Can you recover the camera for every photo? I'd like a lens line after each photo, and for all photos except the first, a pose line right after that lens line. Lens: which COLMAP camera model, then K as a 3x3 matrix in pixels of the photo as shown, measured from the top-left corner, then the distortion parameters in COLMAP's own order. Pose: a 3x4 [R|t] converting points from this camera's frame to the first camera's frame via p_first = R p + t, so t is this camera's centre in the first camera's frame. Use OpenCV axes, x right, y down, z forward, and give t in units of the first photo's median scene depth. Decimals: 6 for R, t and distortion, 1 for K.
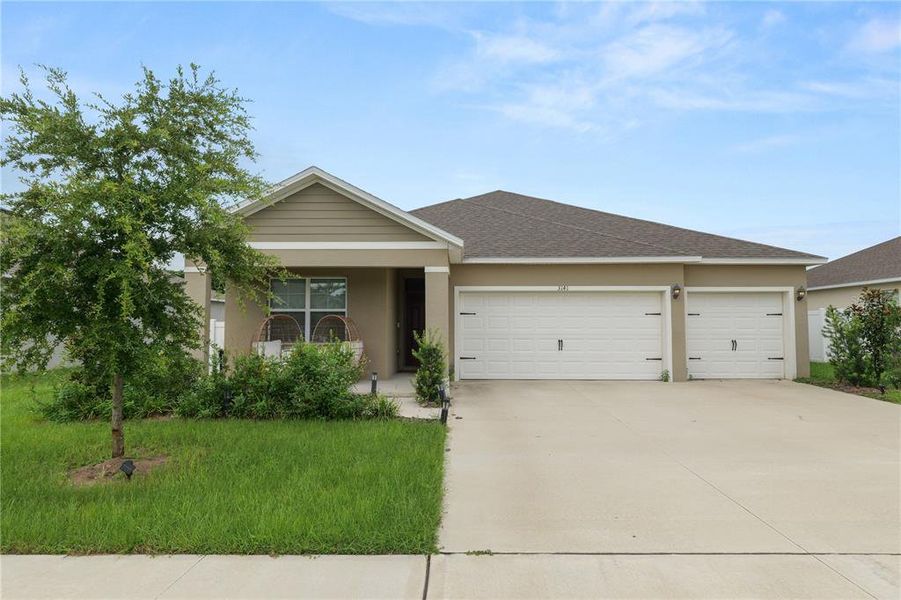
lens RADIAL K [[529.5, 0, 449.2], [0, 529.5, 296.3], [0, 0, 1]] dist [-0.006491, 0.005521]
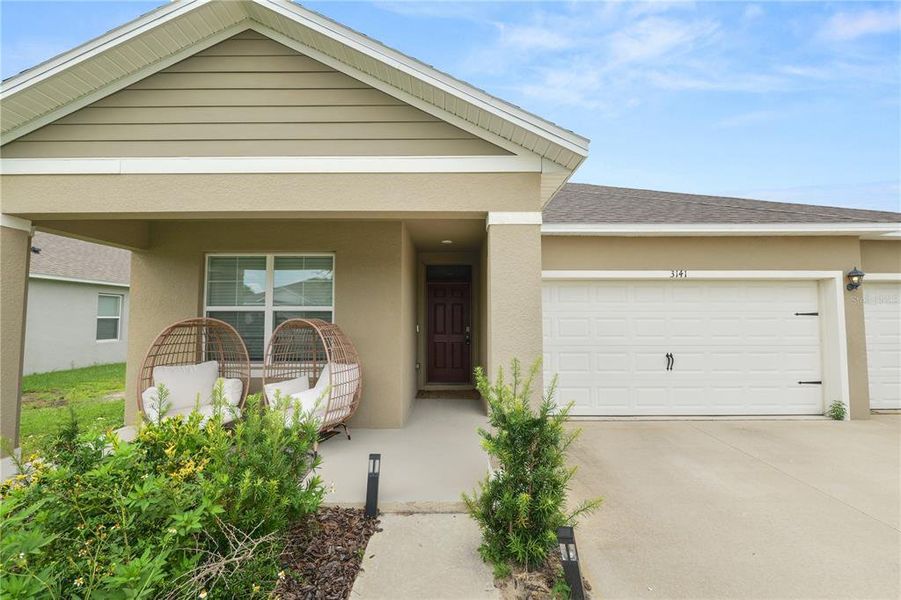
lens RADIAL K [[366.2, 0, 449.3], [0, 366.2, 296.2], [0, 0, 1]] dist [-0.013285, -0.000384]
pose [[0.999890, -0.000193, 0.014849, -0.078601], [0.000178, 0.999999, 0.000997, 0.013183], [-0.014849, -0.000995, 0.999889, 0.655209]]
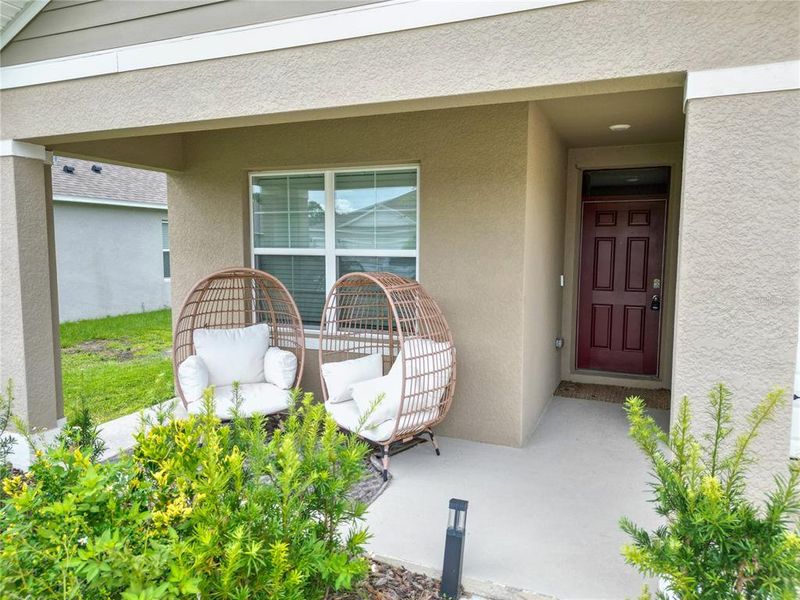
lens RADIAL K [[560.7, 0, 398.6], [0, 560.7, 300.0], [0, 0, 1]] dist [0.049833, -0.037077]
pose [[0.925790, 0.040594, -0.375852, -0.060280], [0.018335, 0.988226, 0.151895, -0.002280], [0.377592, -0.147515, 0.914146, 0.691766]]
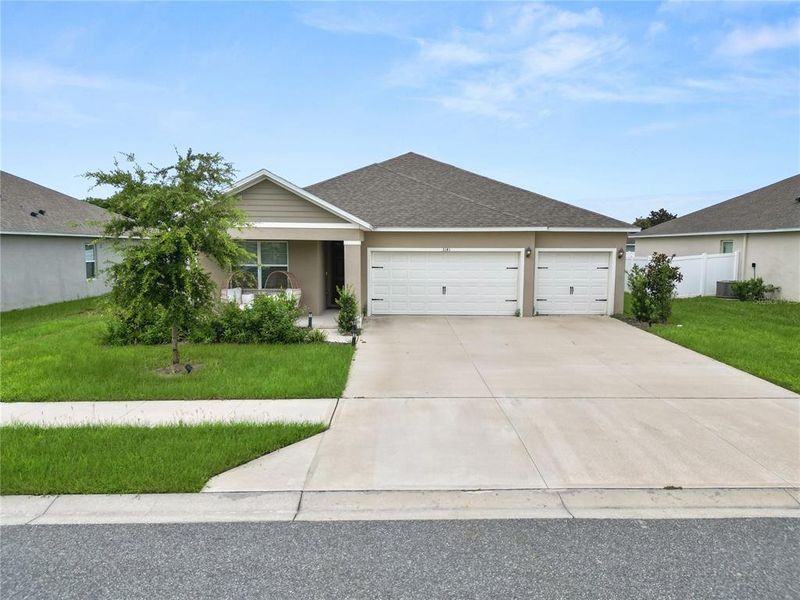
lens RADIAL K [[560.7, 0, 400.4], [0, 560.7, 300.5], [0, 0, 1]] dist [0.049833, -0.037077]
pose [[0.999473, 0.001567, 0.032418, 0.056901], [-0.006535, 0.988095, 0.153709, -0.123854], [-0.031791, -0.153839, 0.987584, -0.519851]]
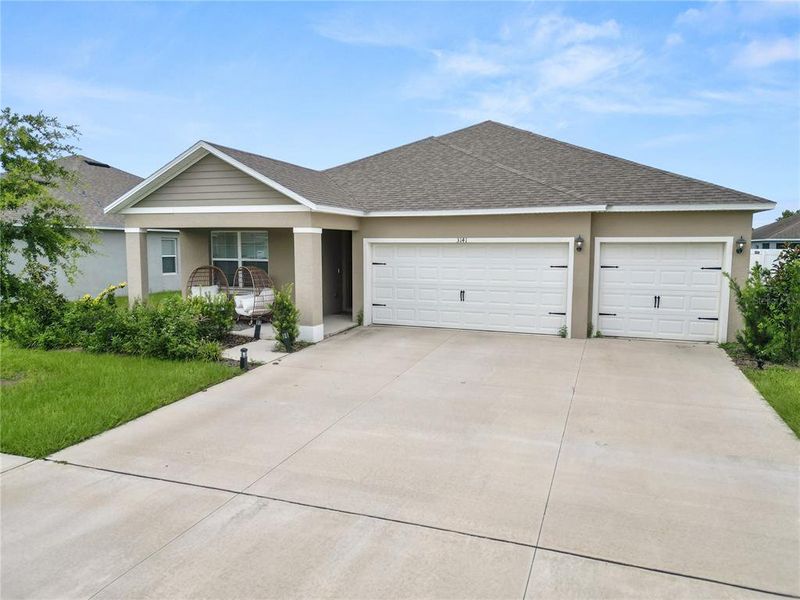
lens RADIAL K [[560.7, 0, 402.3], [0, 560.7, 303.4], [0, 0, 1]] dist [0.049833, -0.037077]
pose [[0.942697, 0.037251, -0.331563, 0.538700], [0.016559, 0.987299, 0.158005, -0.076940], [0.333238, -0.154442, 0.930108, -0.049965]]
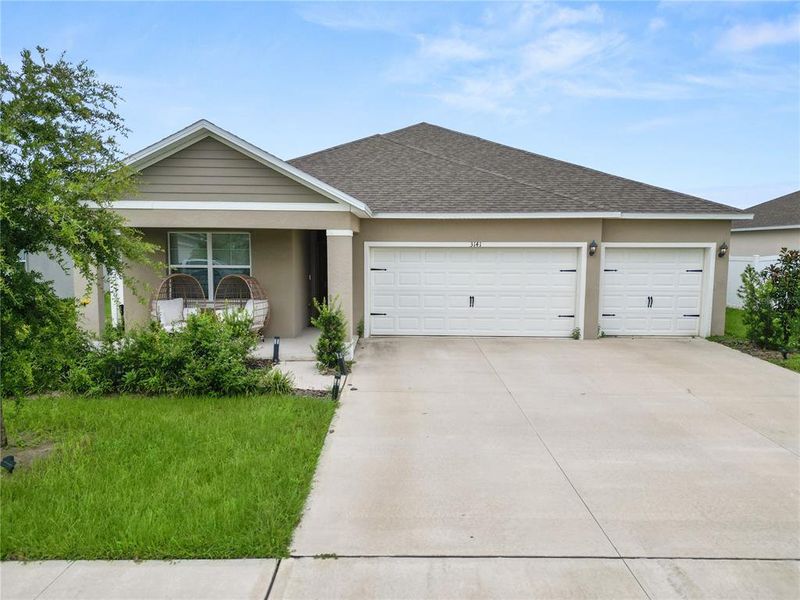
lens RADIAL K [[560.7, 0, 400.4], [0, 560.7, 299.7], [0, 0, 1]] dist [0.049833, -0.037077]
pose [[0.999810, 0.003756, 0.019144, 0.066503], [-0.006607, 0.988493, 0.151122, -0.080100], [-0.018356, -0.151220, 0.988330, -0.033333]]
